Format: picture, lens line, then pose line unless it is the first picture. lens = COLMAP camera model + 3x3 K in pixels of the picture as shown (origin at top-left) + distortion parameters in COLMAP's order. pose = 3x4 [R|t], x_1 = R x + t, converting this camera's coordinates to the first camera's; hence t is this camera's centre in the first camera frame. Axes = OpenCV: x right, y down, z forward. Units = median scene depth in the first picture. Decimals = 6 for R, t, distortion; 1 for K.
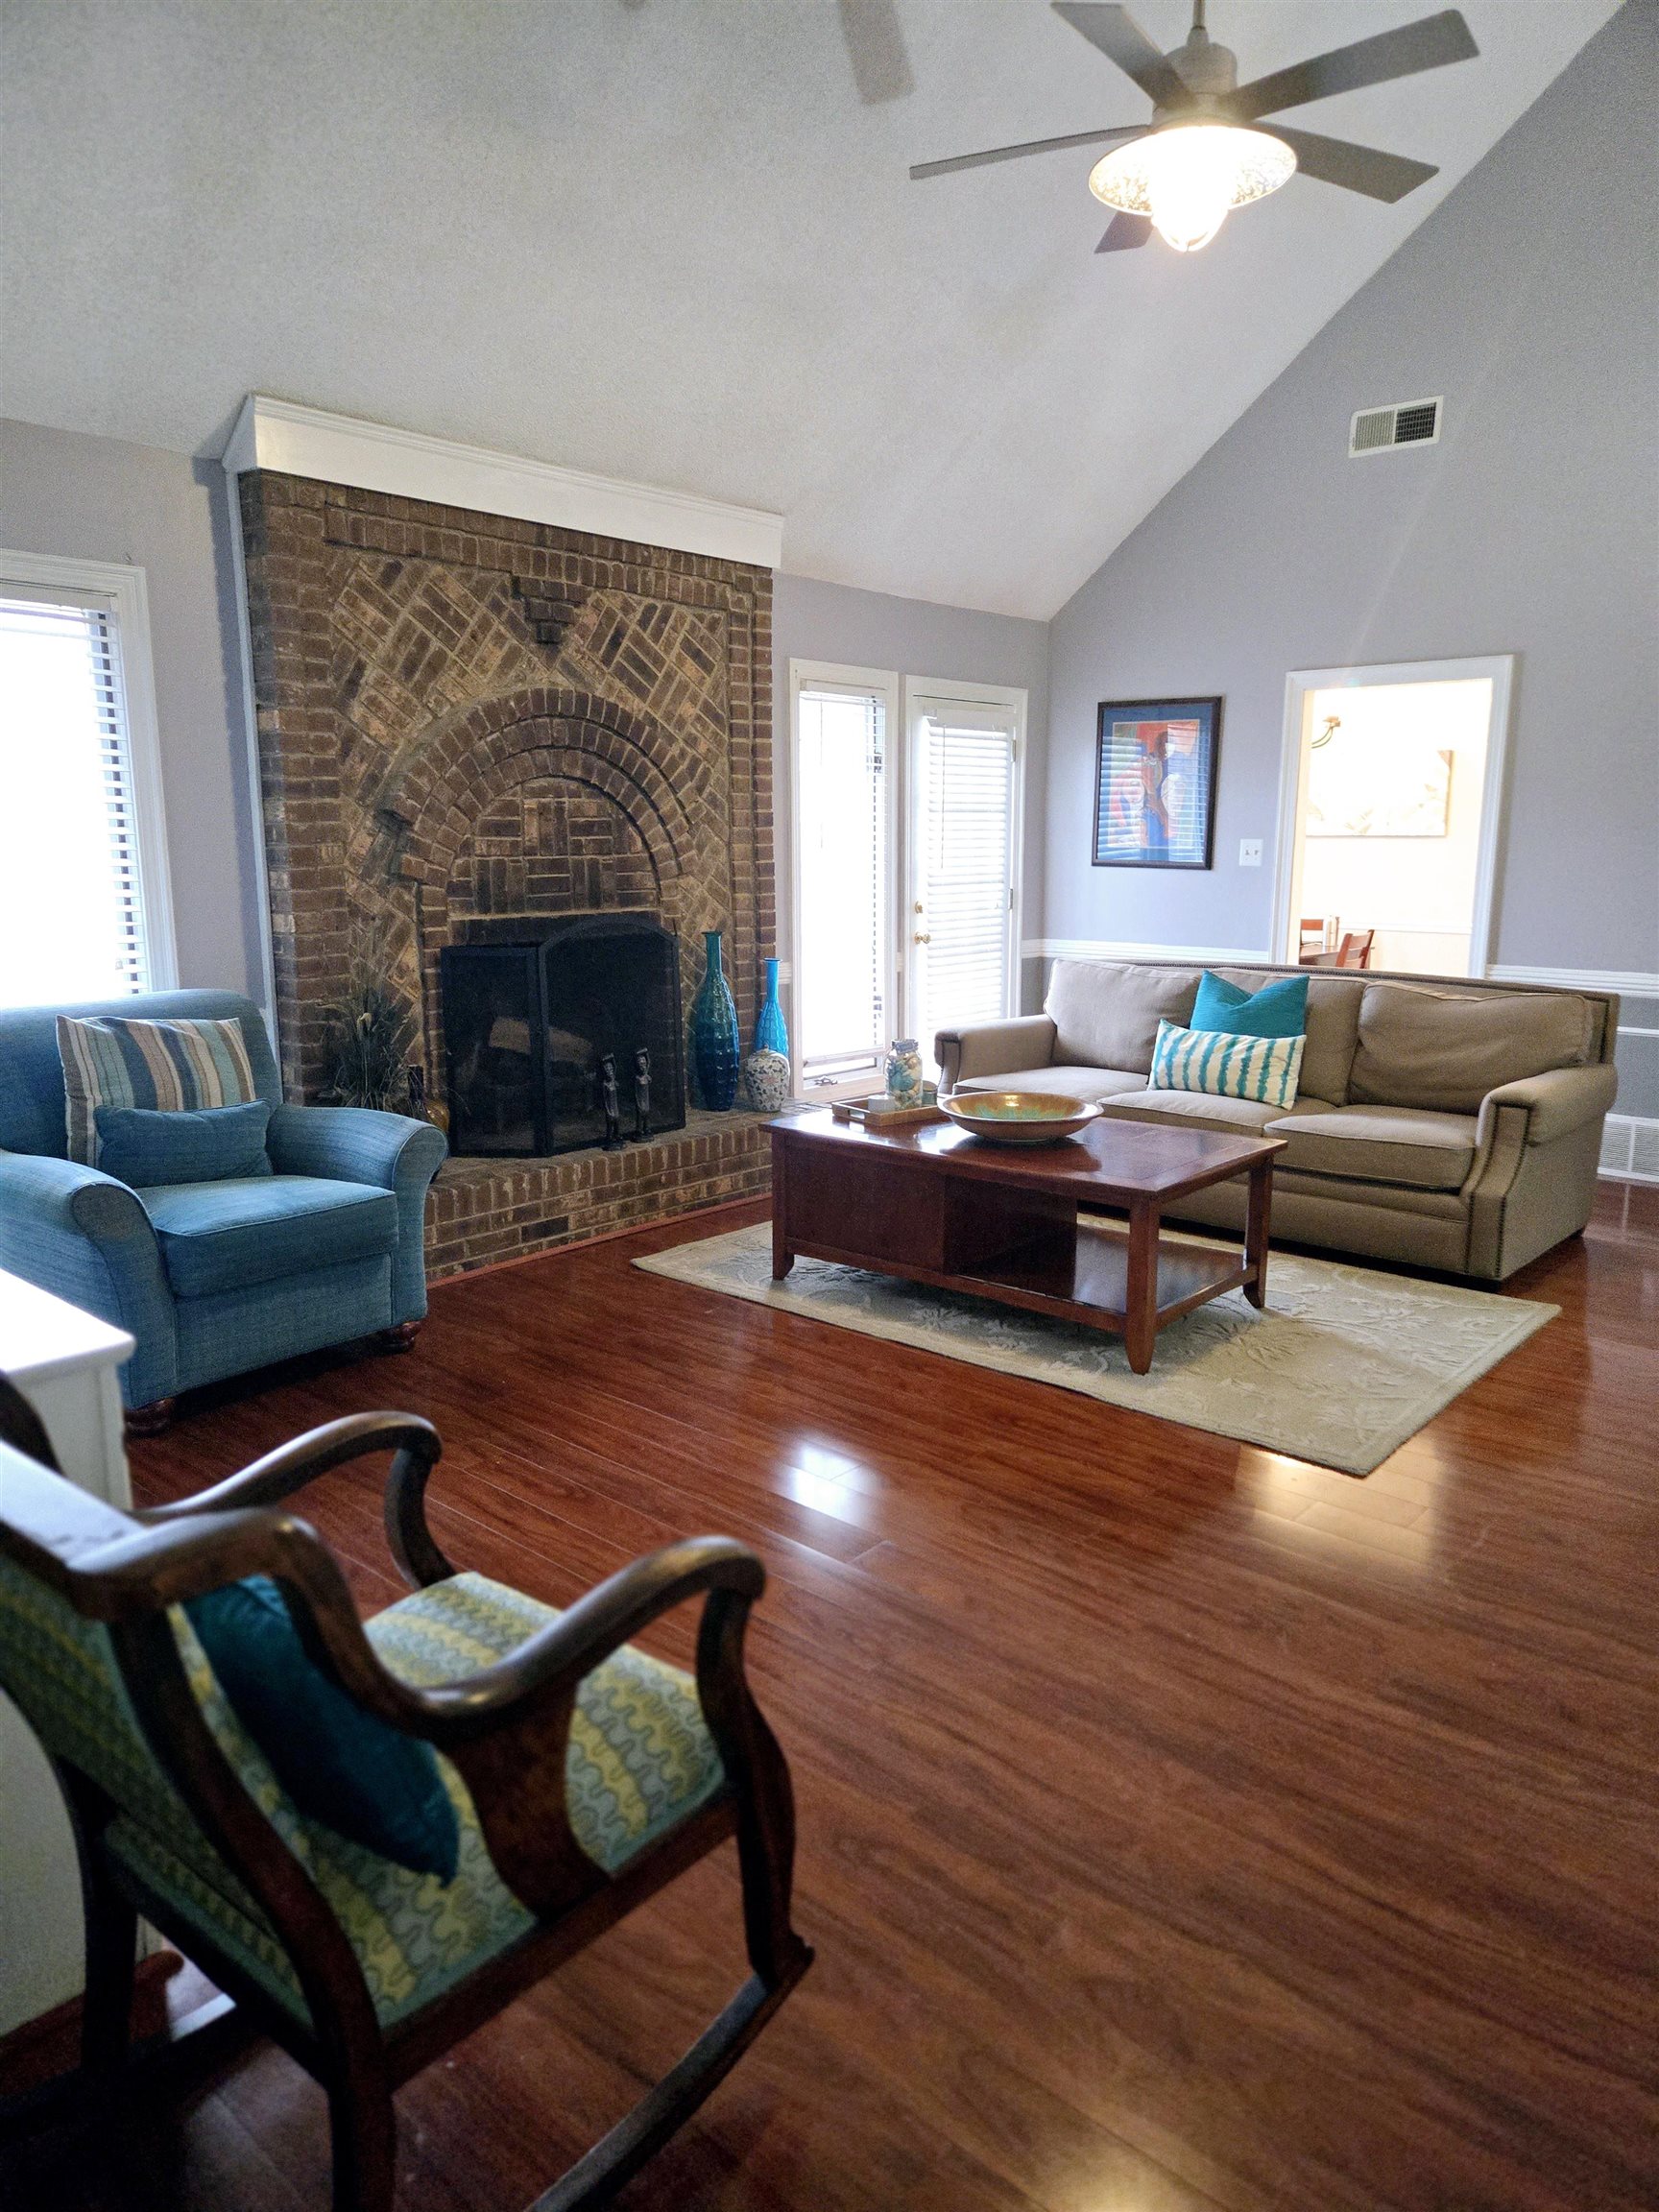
lens RADIAL K [[1479.1, 0, 828.0], [0, 1479.1, 1100.8], [0, 0, 1]] dist [0.083071, -0.063496]
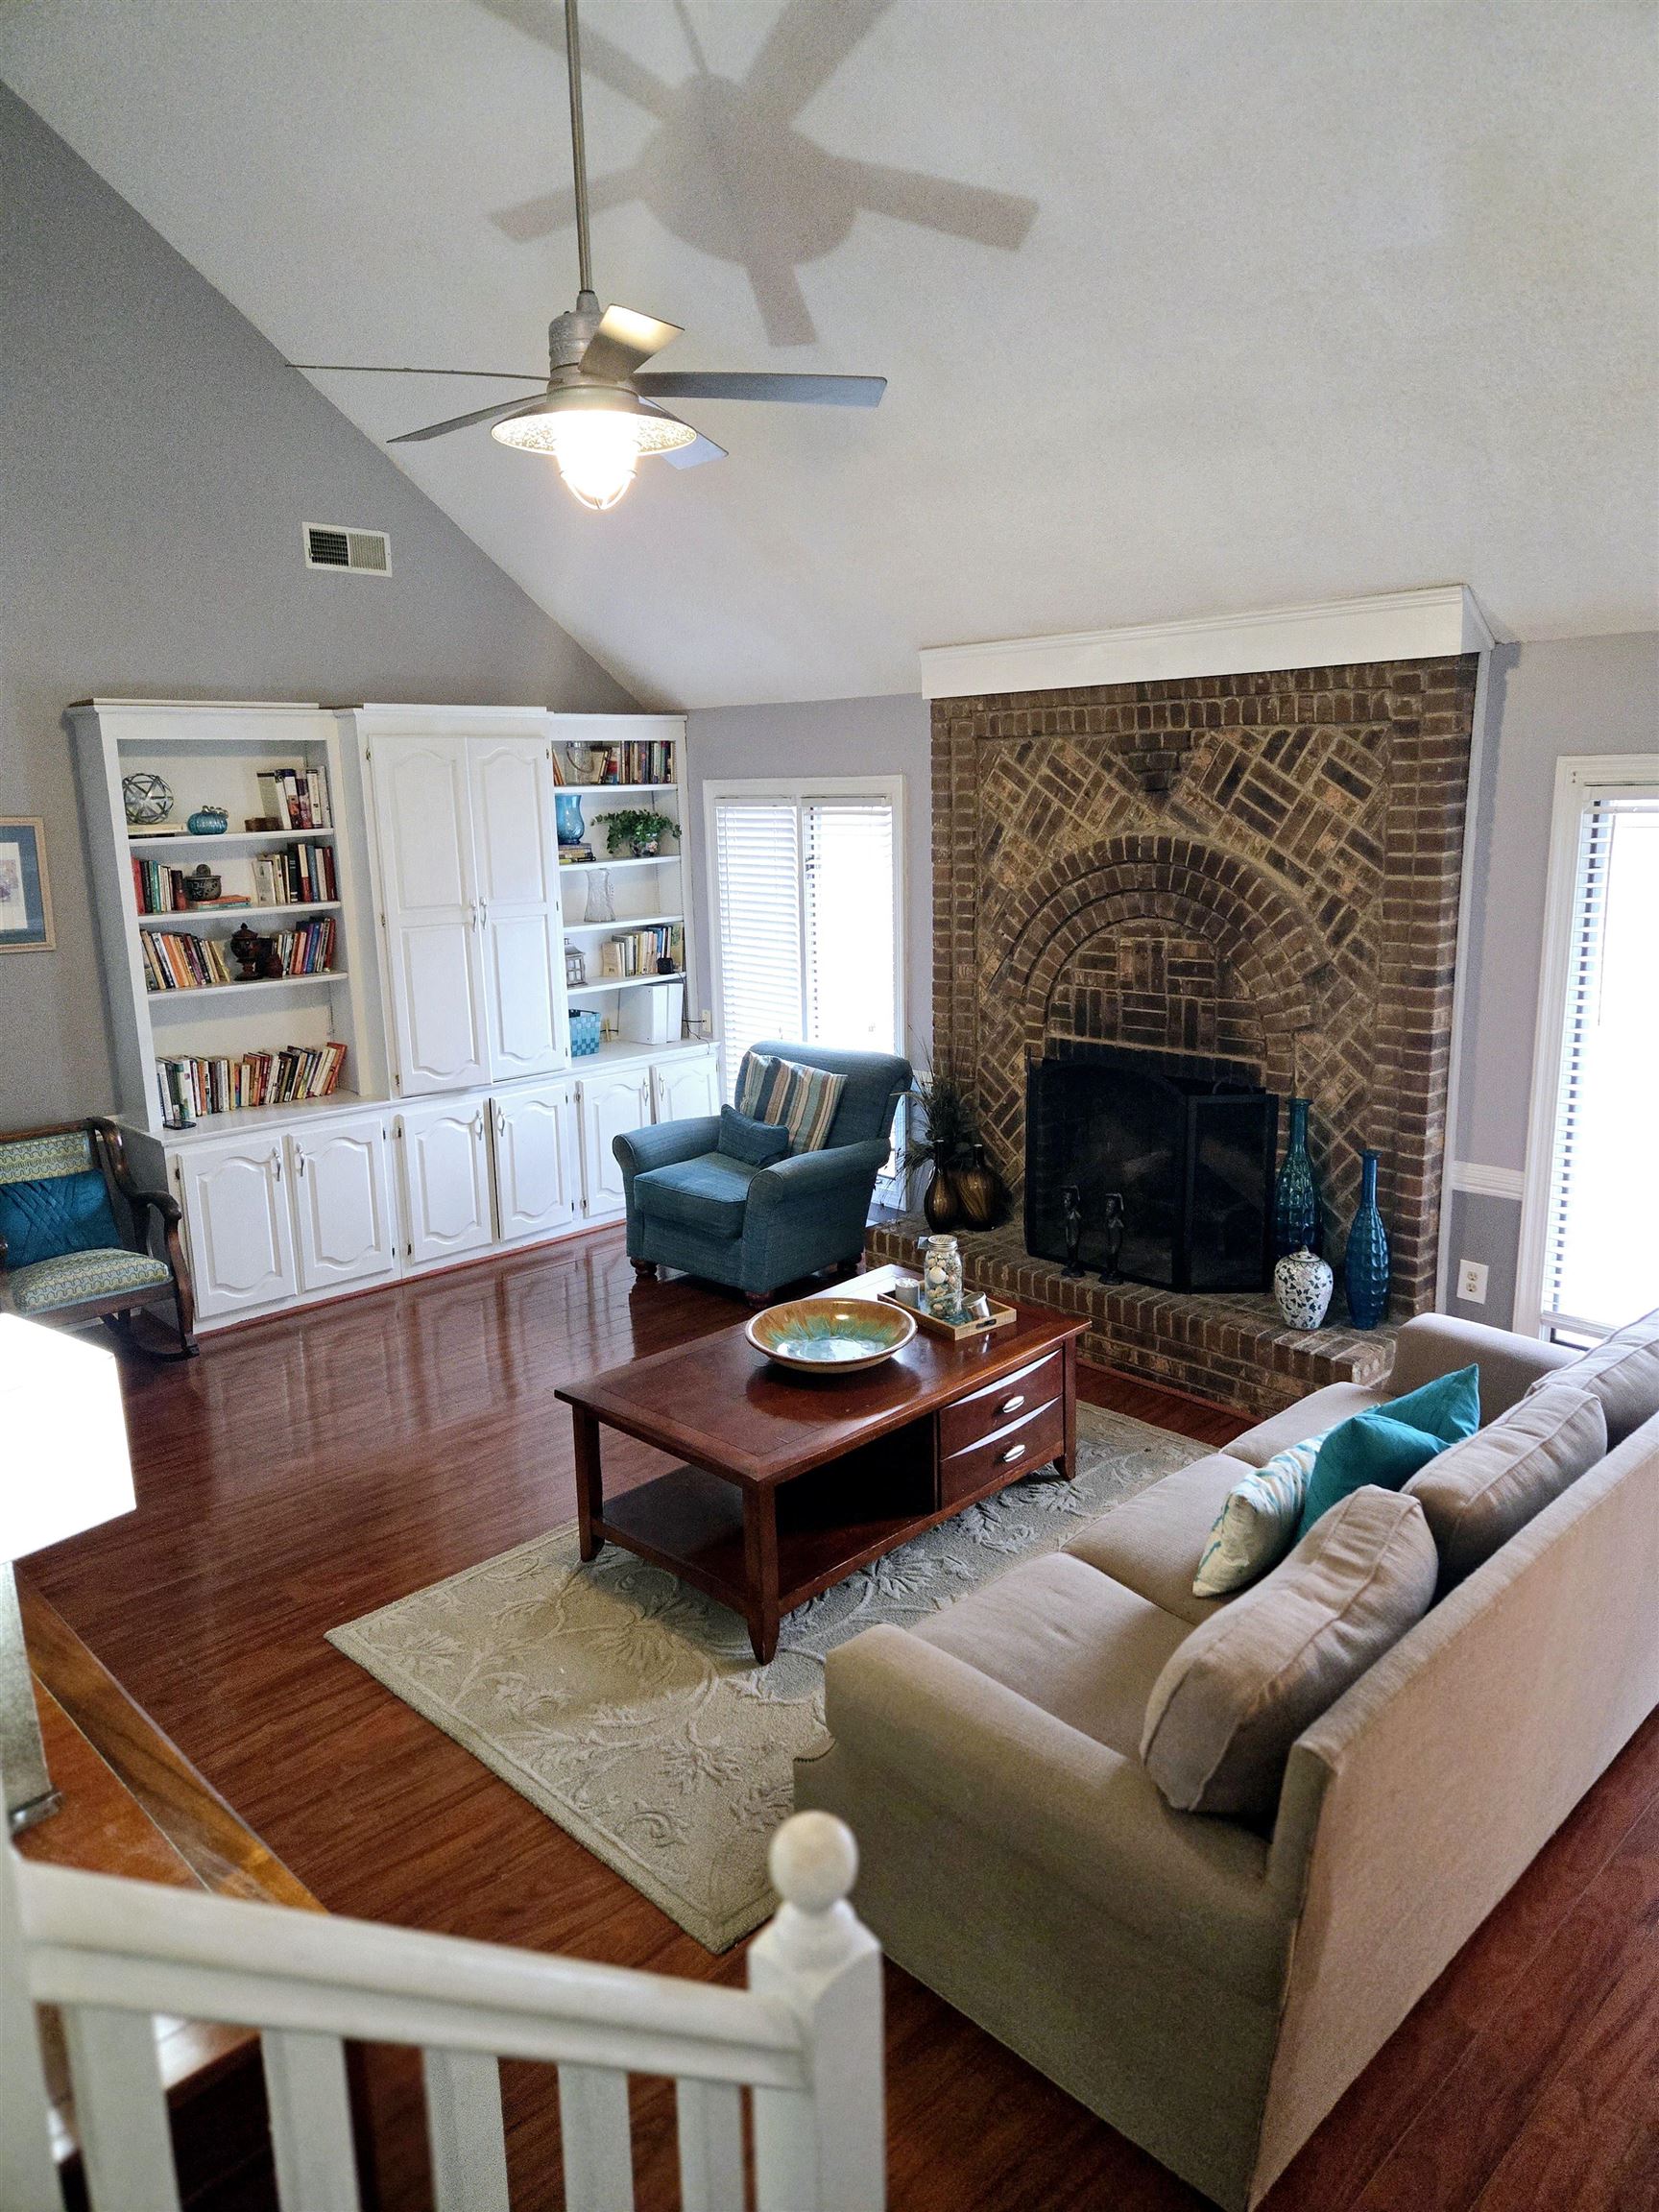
lens RADIAL K [[1478.8, 0, 833.0], [0, 1478.8, 1083.9], [0, 0, 1]] dist [0.083519, -0.062085]
pose [[-0.076090, 0.203546, -0.976104, 0.864993], [-0.151454, 0.965224, 0.213083, -0.295170], [0.985531, 0.164048, -0.042616, 0.855713]]
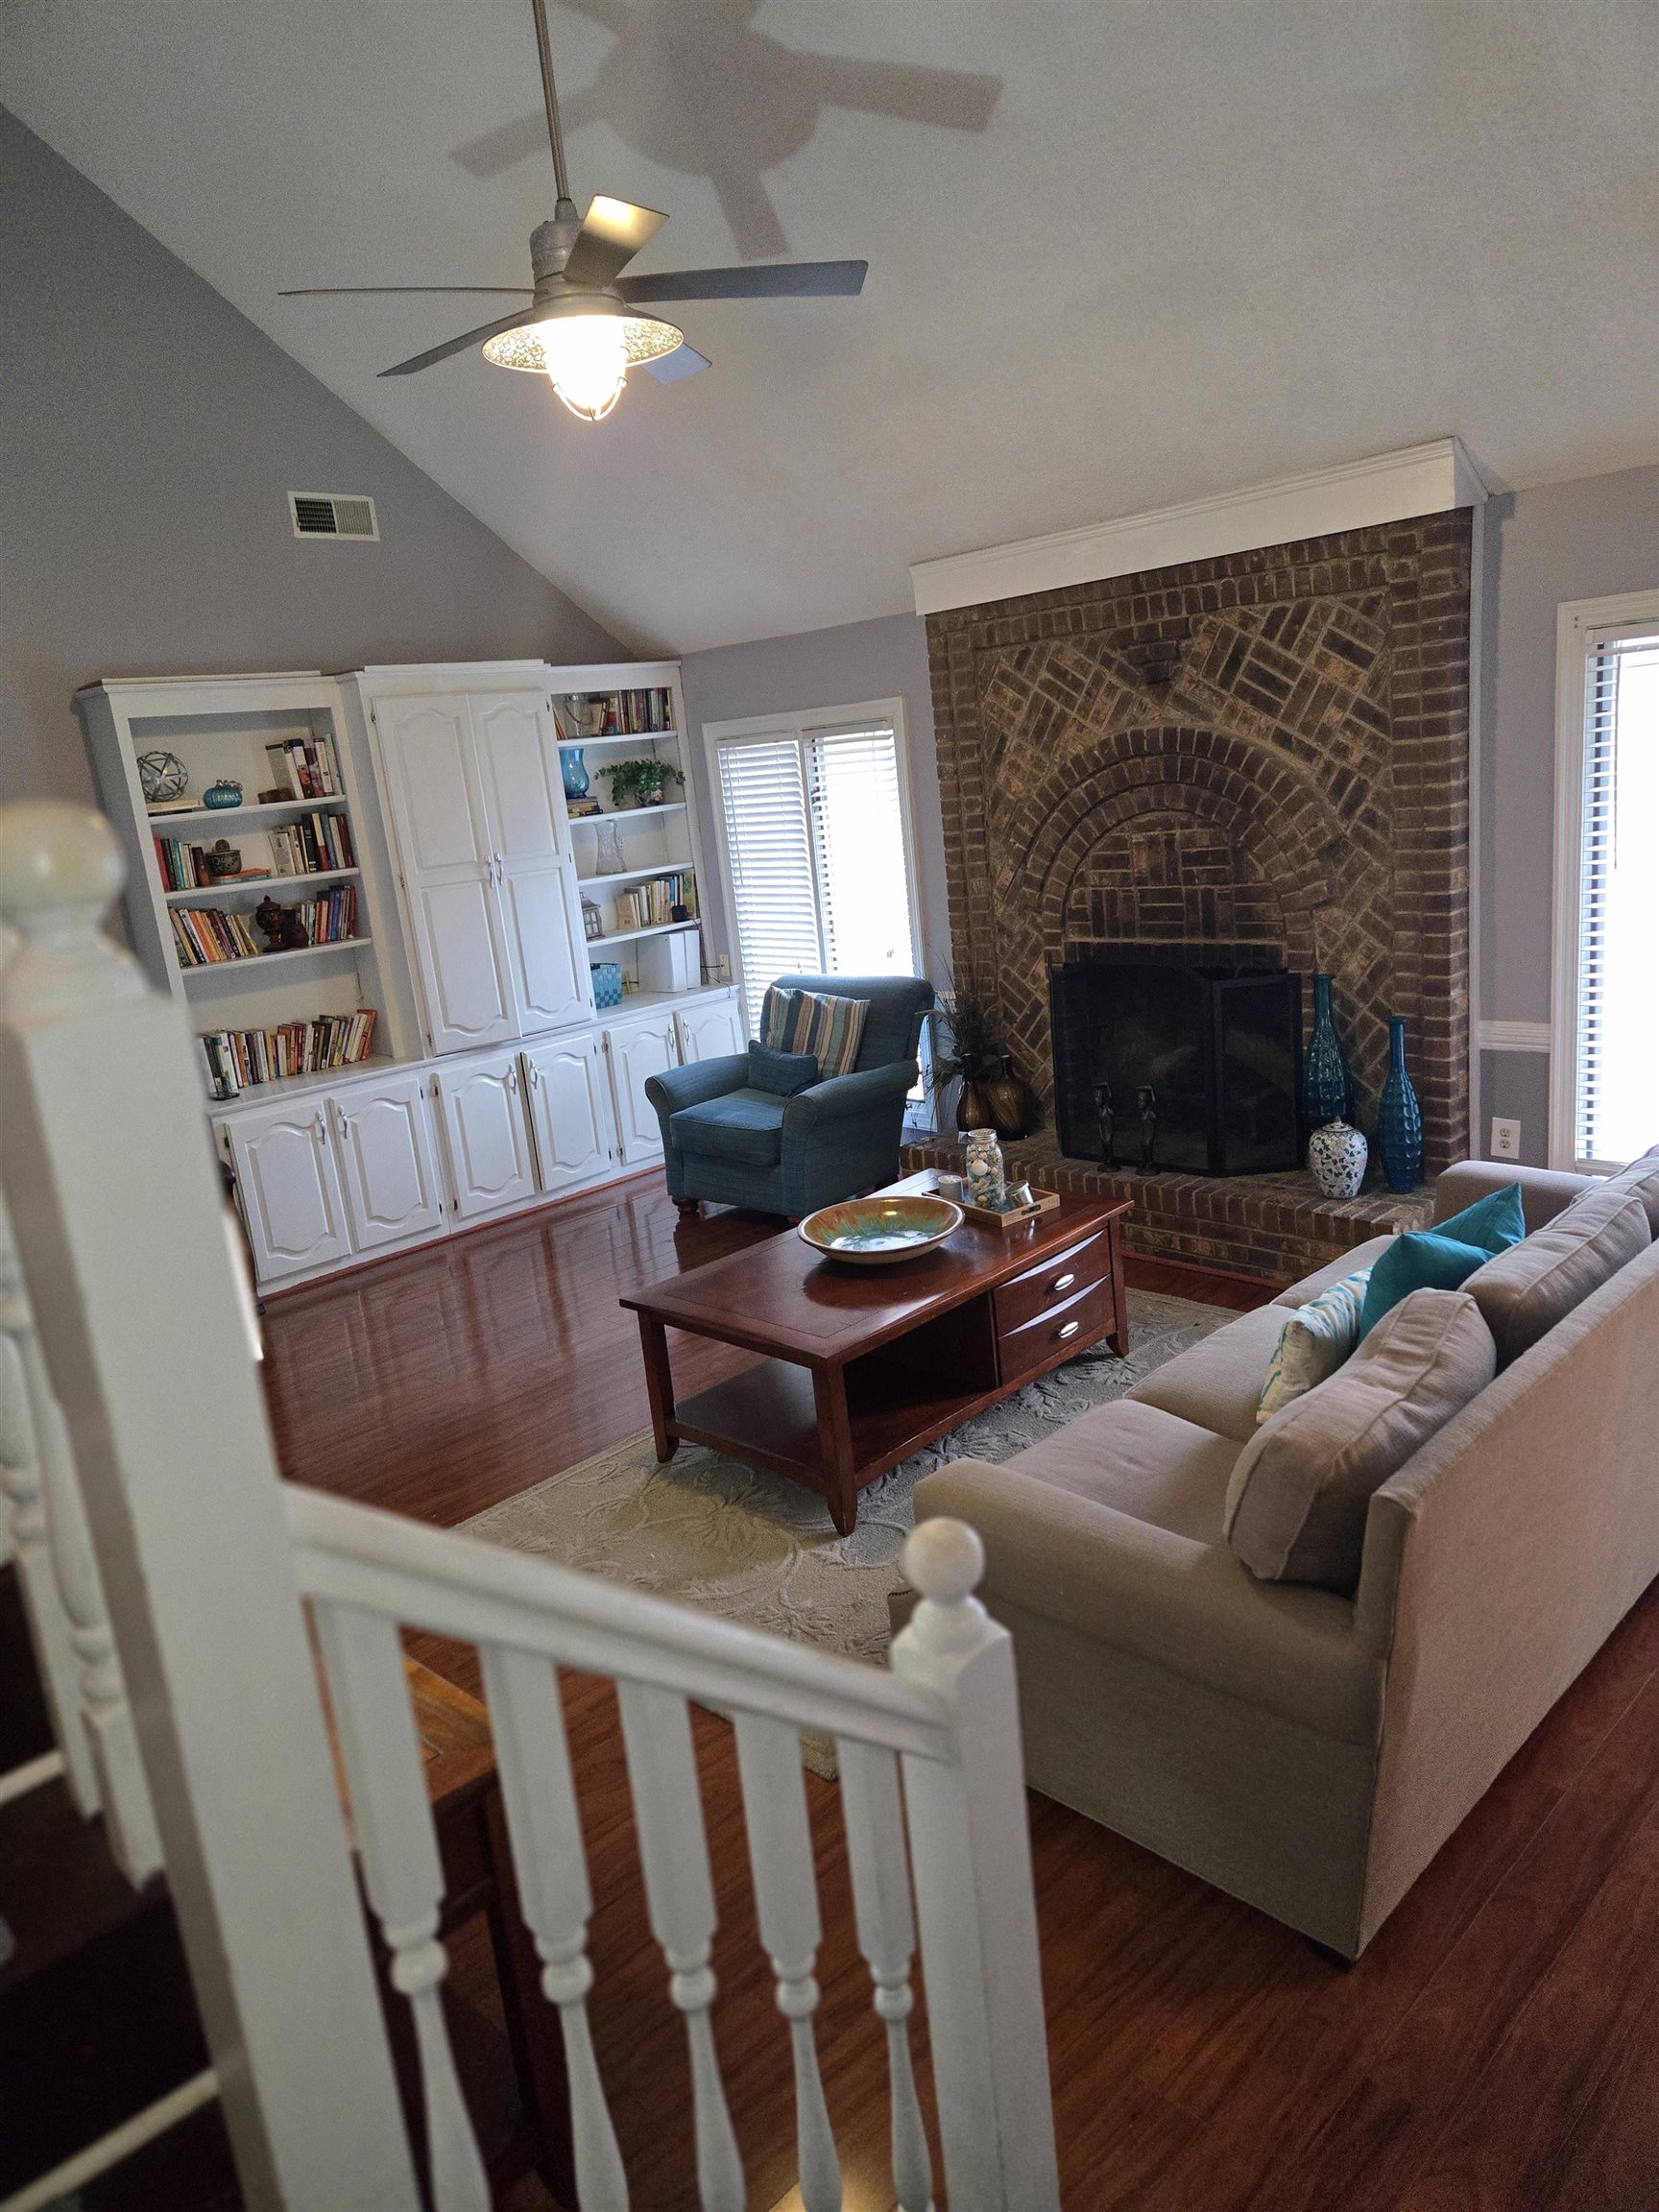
lens RADIAL K [[1479.1, 0, 828.0], [0, 1479.1, 1100.8], [0, 0, 1]] dist [0.083071, -0.063496]
pose [[-0.069557, 0.237309, -0.968941, 0.890466], [-0.072118, 0.967556, 0.242147, -0.259188], [0.994968, 0.086721, -0.050186, 0.848366]]
